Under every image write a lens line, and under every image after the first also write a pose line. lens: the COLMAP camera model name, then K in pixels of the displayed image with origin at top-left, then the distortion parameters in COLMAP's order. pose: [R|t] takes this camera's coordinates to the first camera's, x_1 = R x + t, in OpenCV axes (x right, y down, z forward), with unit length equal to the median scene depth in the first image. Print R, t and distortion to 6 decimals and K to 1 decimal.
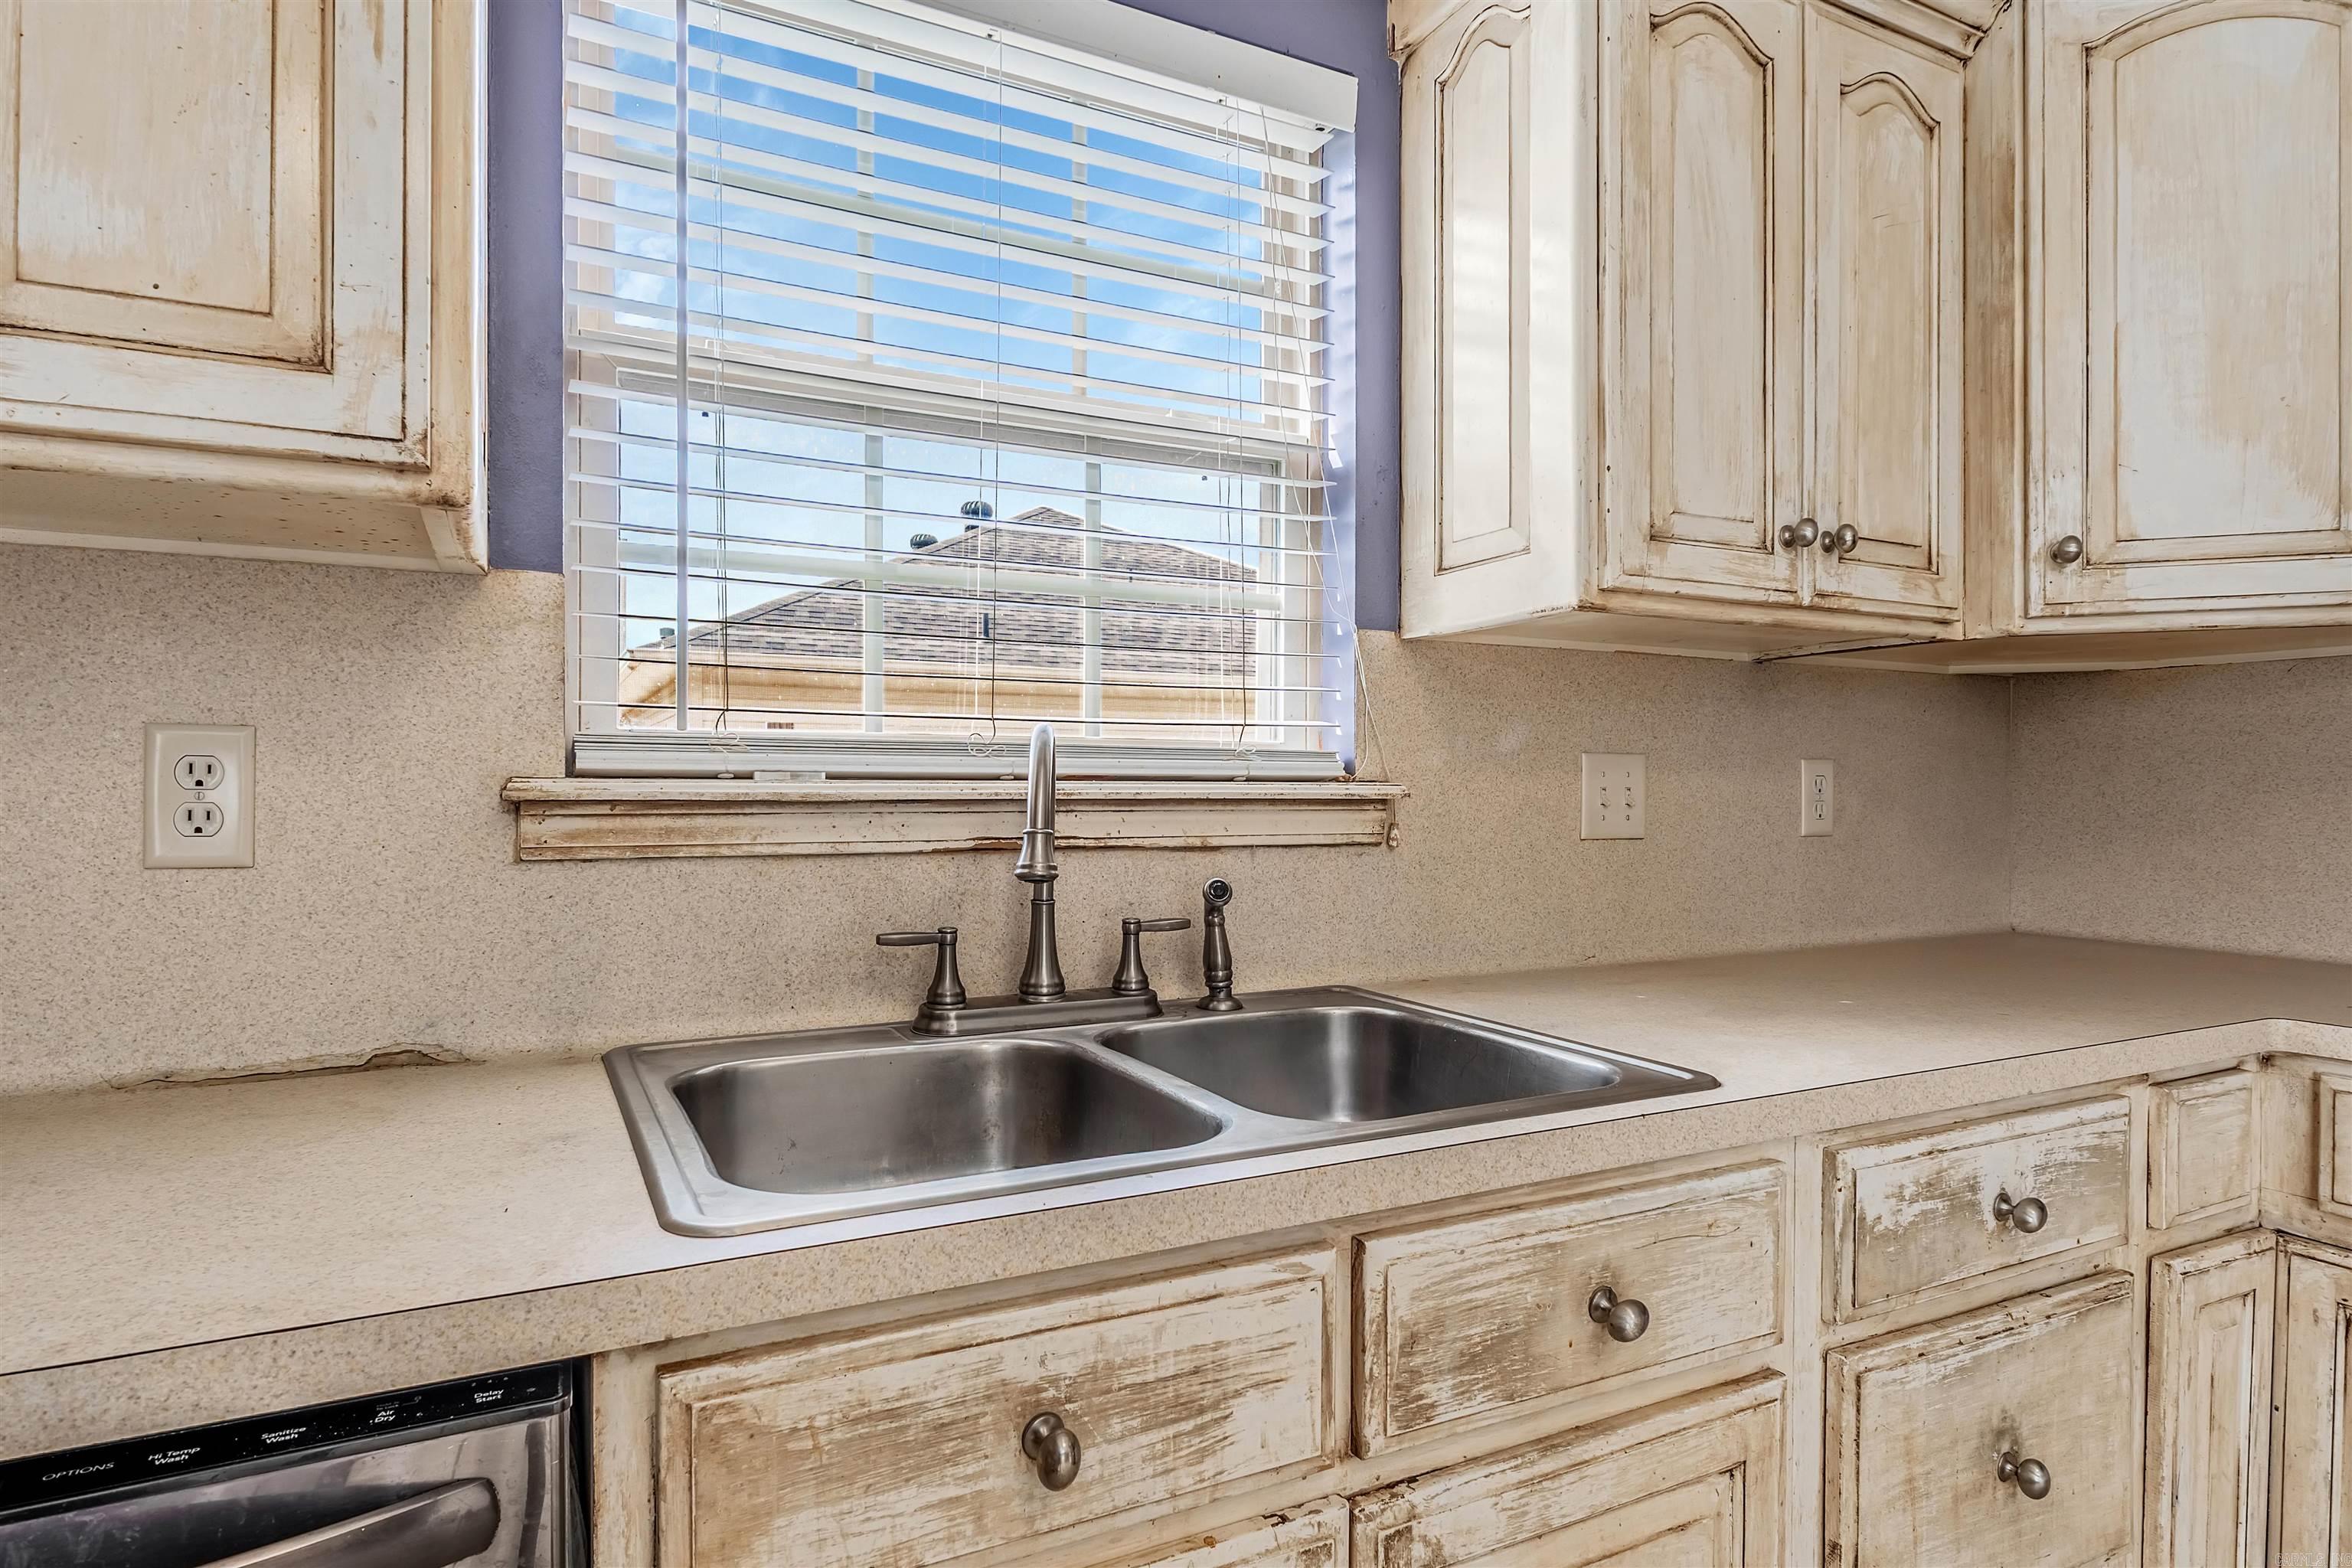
lens RADIAL K [[1262.9, 0, 1162.0], [0, 1262.9, 790.7], [0, 0, 1]] dist [-0.004876, 0.002952]
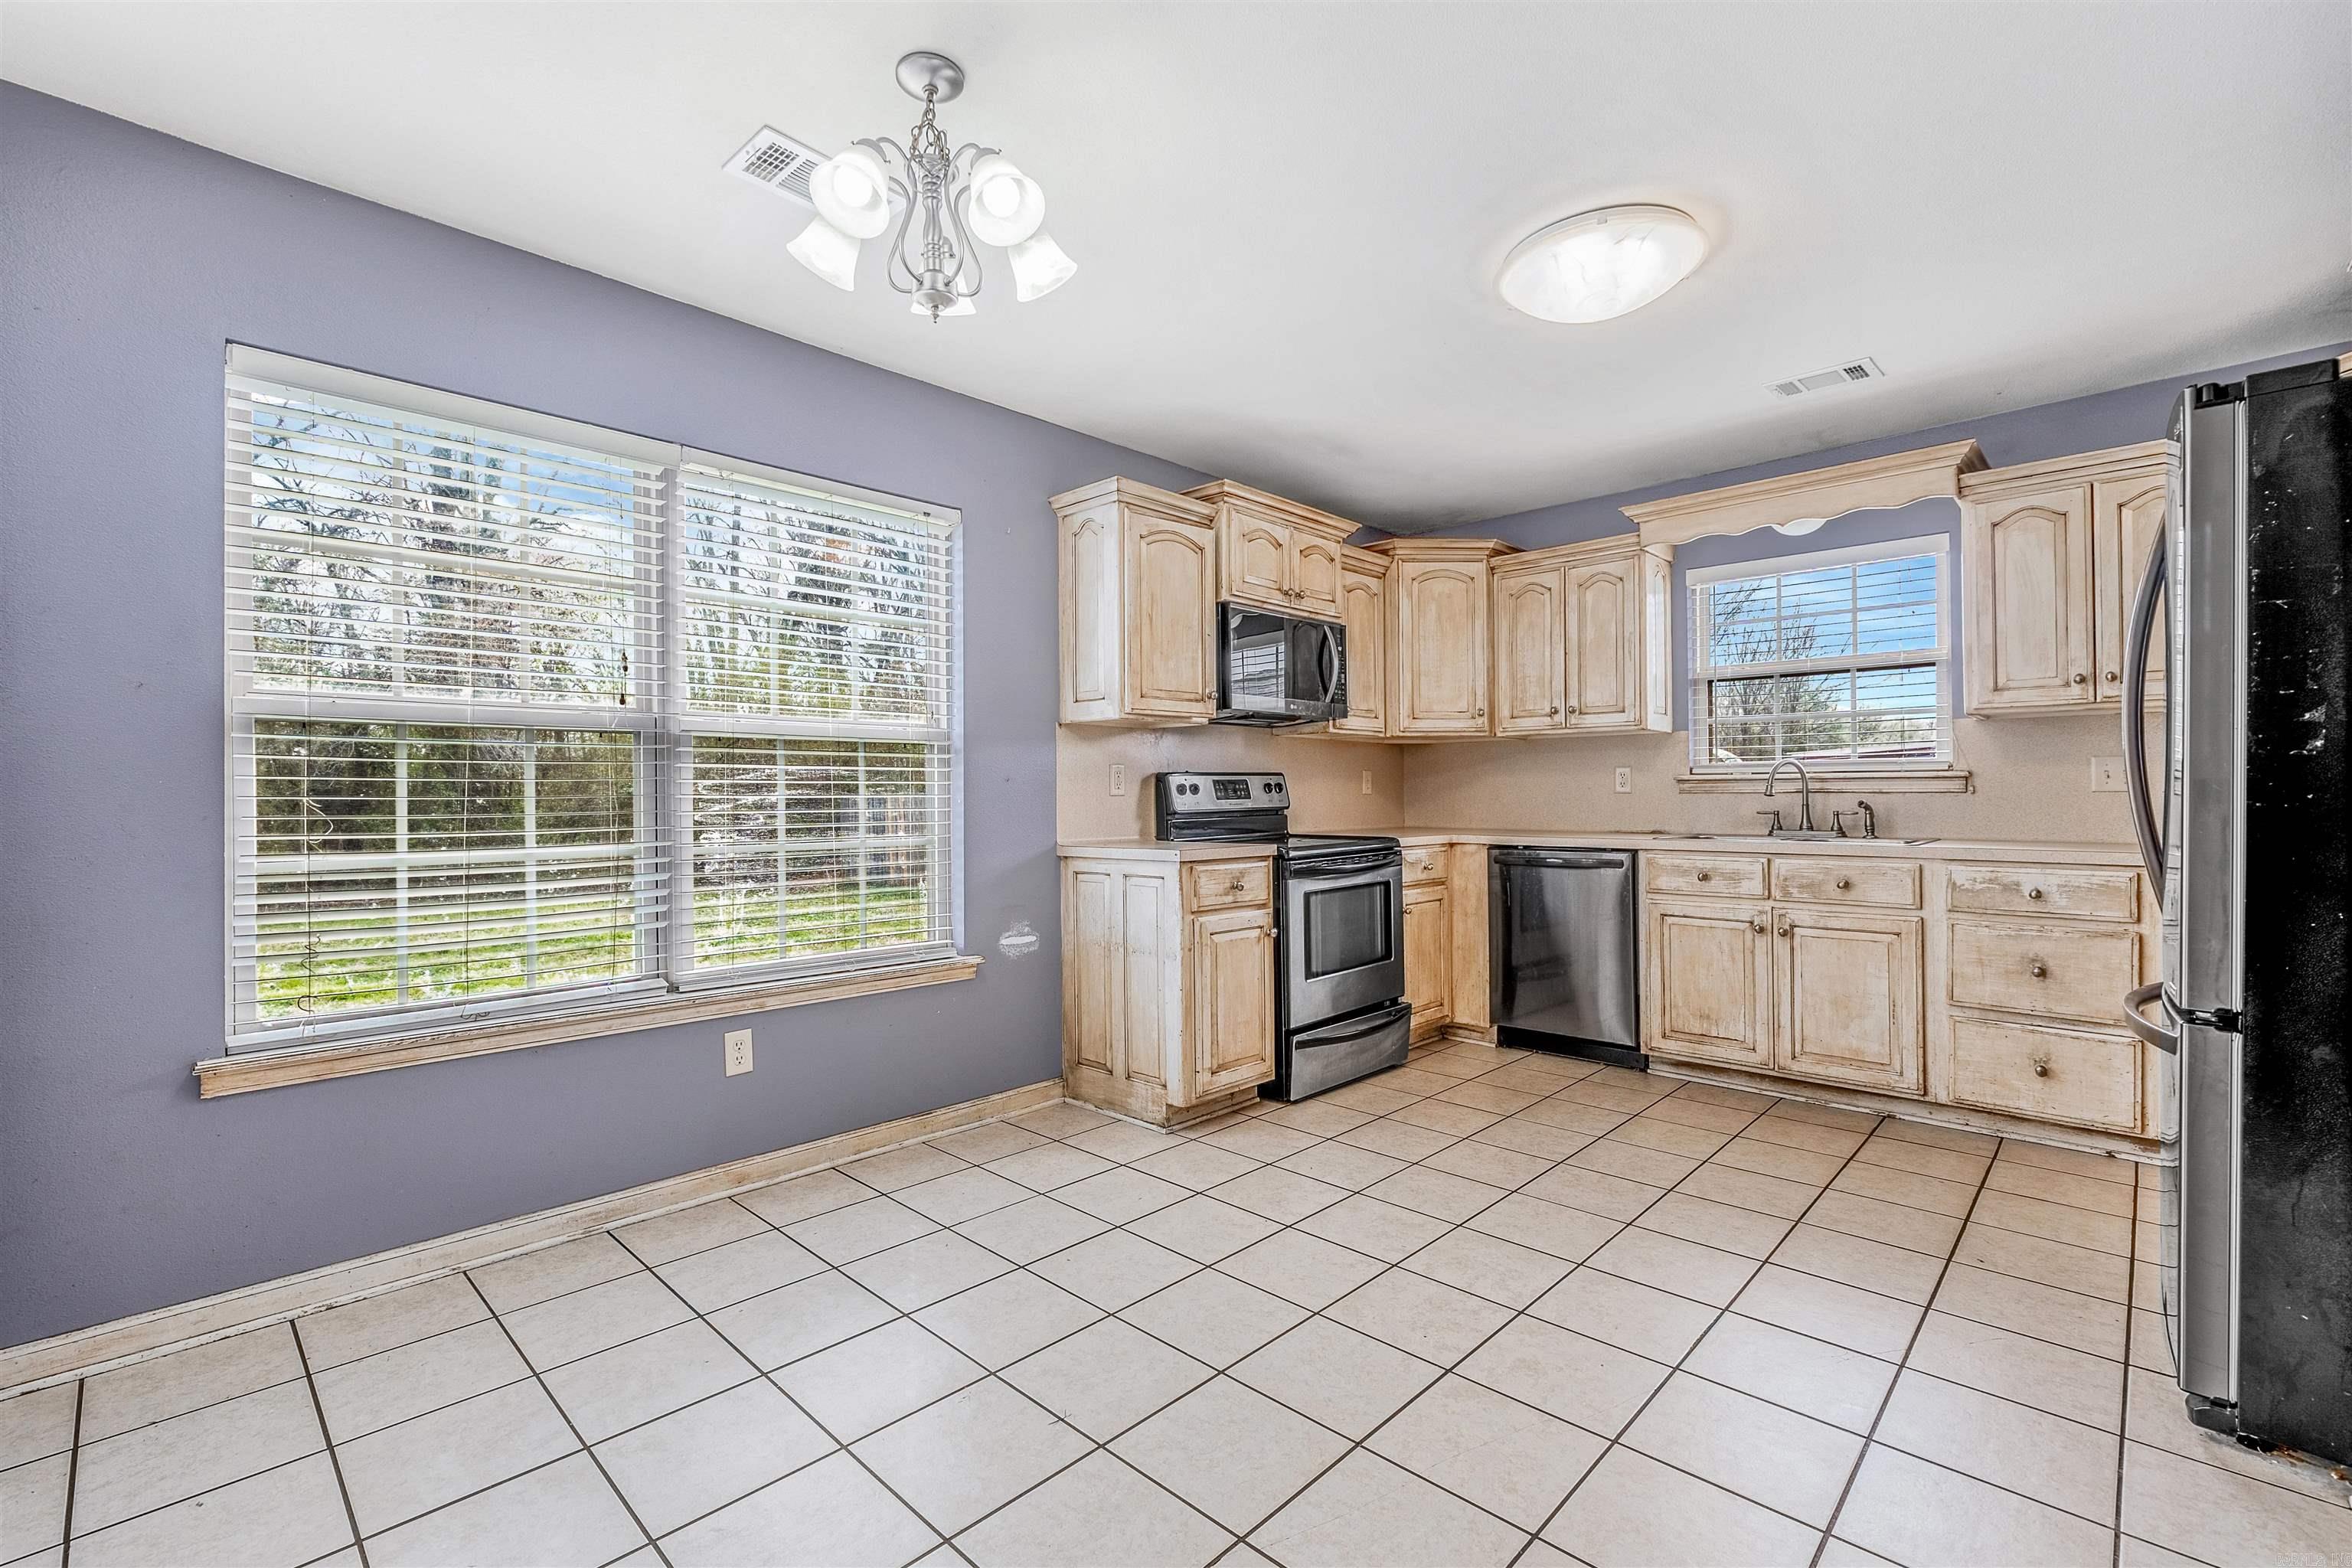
lens RADIAL K [[1020.7, 0, 1158.5], [0, 1020.7, 796.0], [0, 0, 1]] dist [0.000319, 0.000220]
pose [[0.322289, -0.002306, -0.946638, 2.082961], [0.004674, 0.999989, -0.000845, 0.051732], [0.946630, -0.004152, 0.322296, -1.748544]]
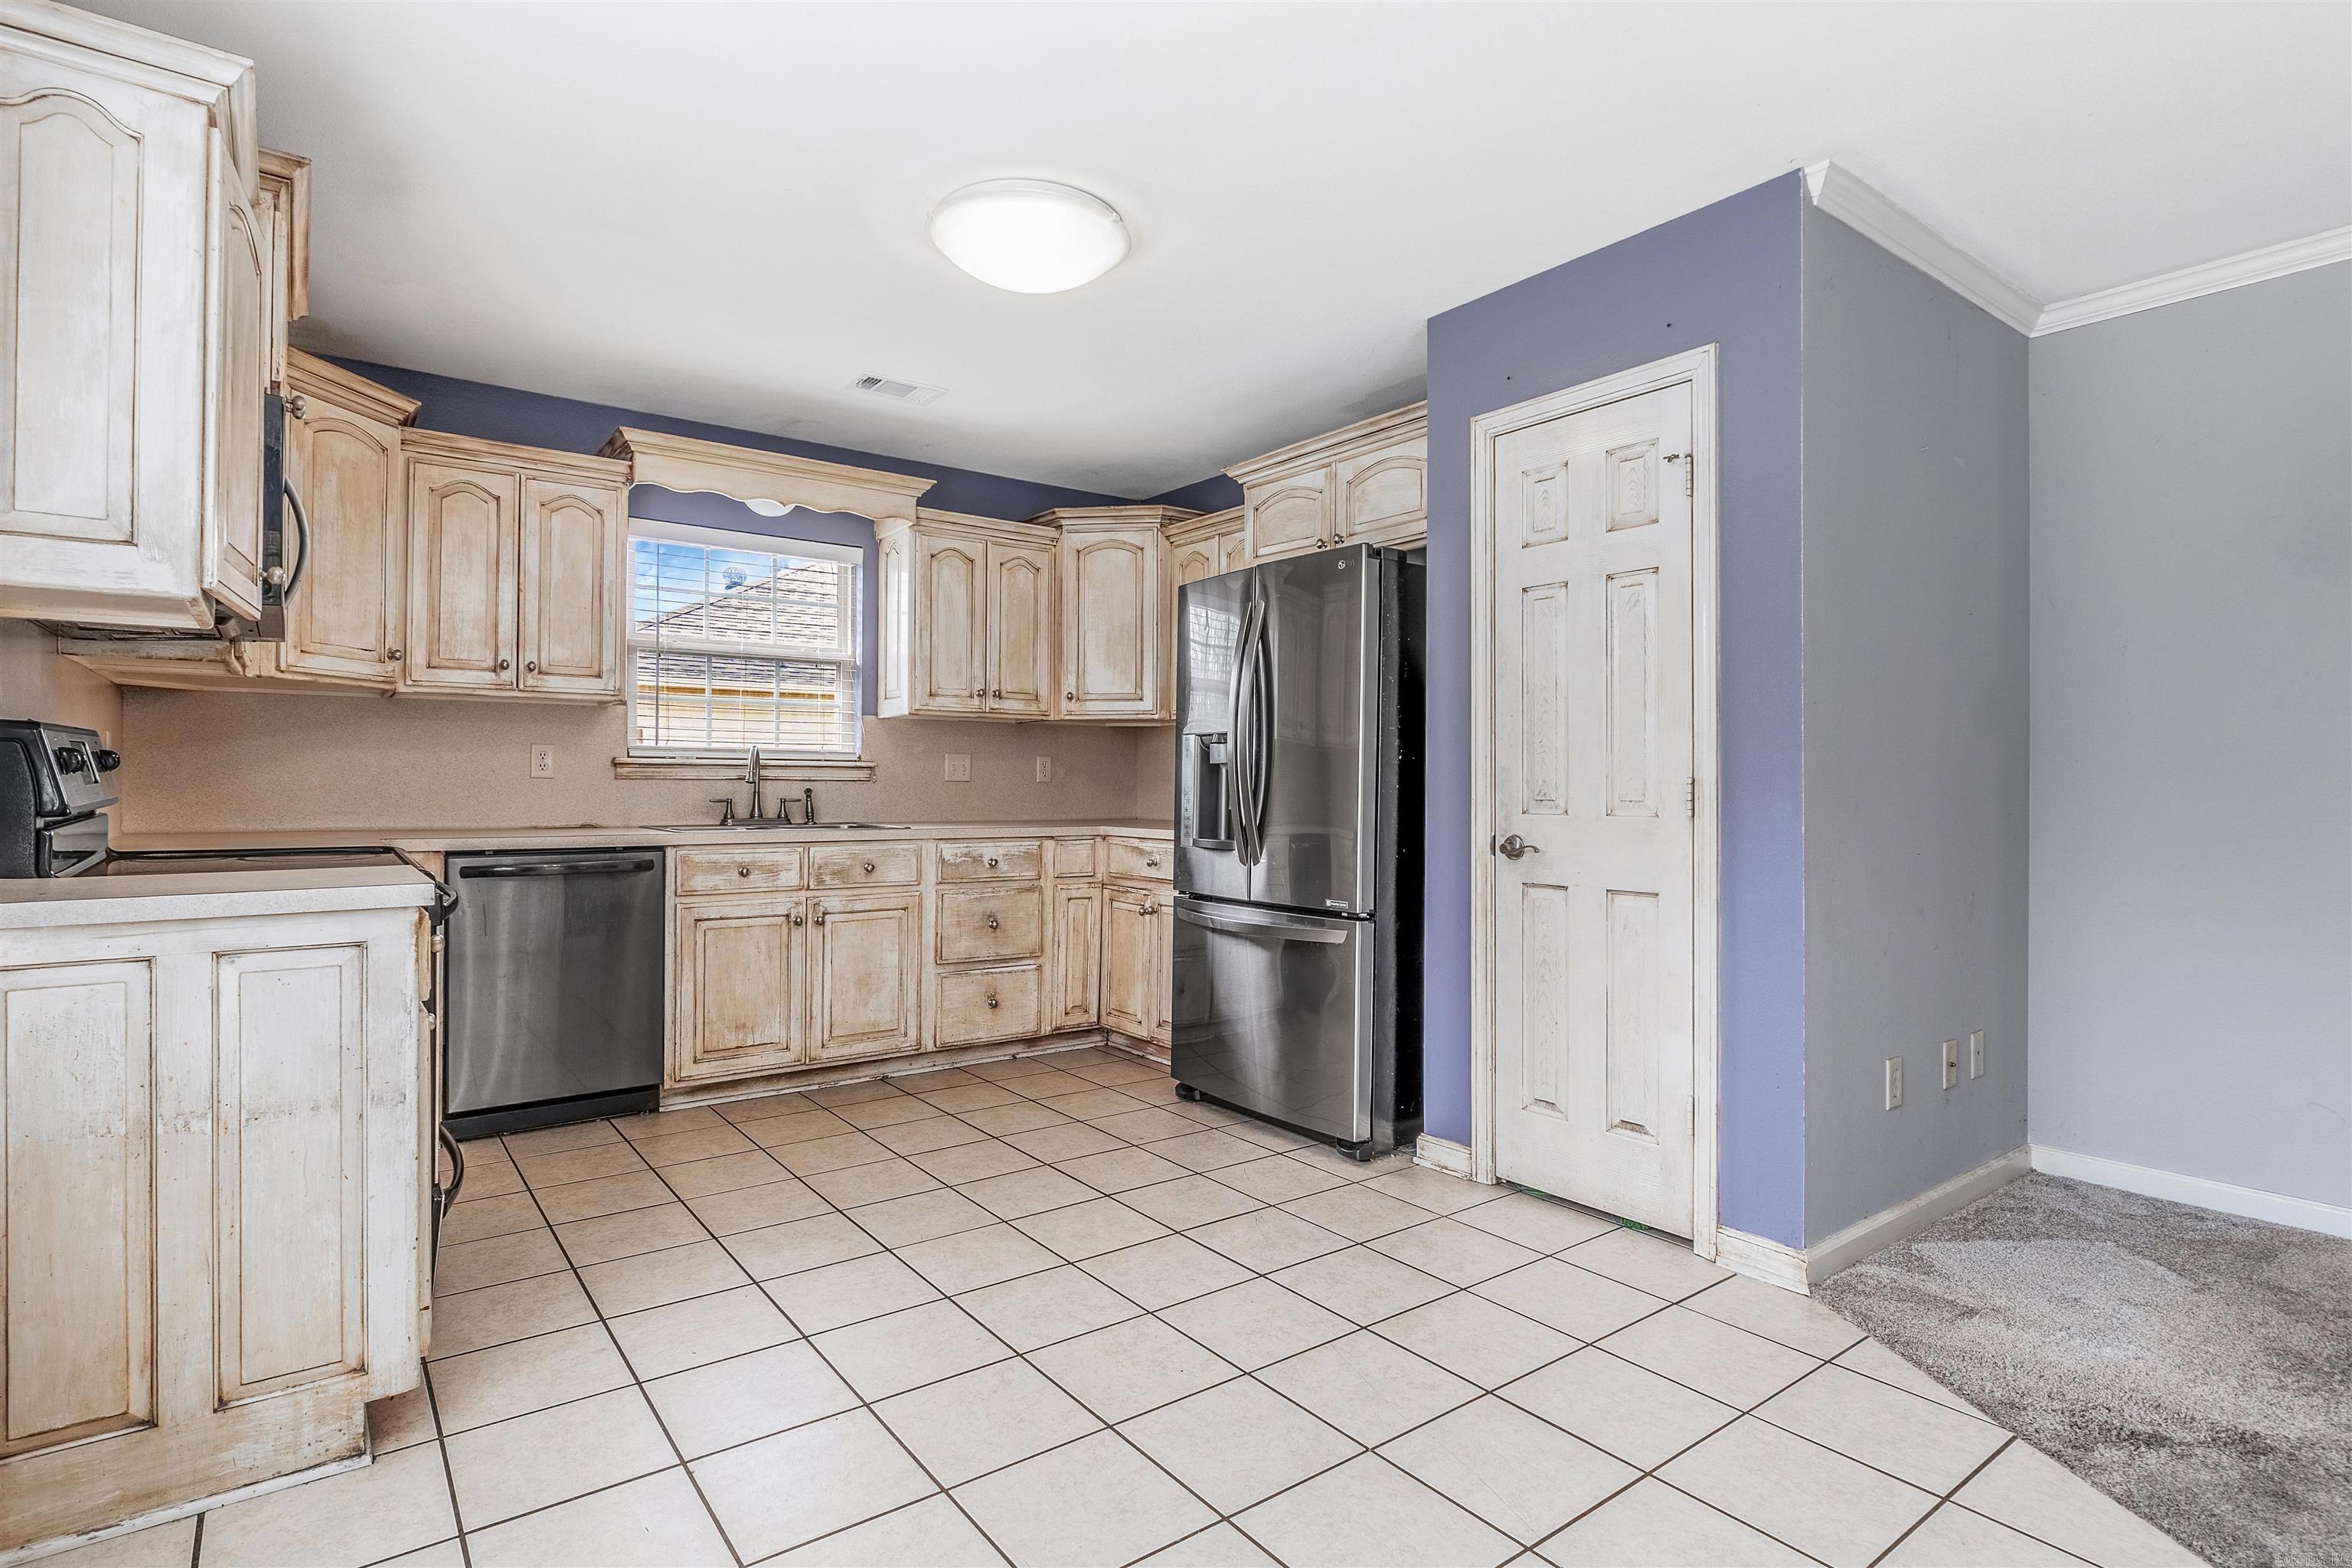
lens RADIAL K [[1163.7, 0, 1167.7], [0, 1163.7, 781.4], [0, 0, 1]] dist [0.001440, -0.000218]
pose [[0.985578, 0.005339, 0.169135, 0.491332], [-0.005139, 0.999985, -0.001616, 0.052242], [-0.169141, 0.000723, 0.985592, -2.448555]]
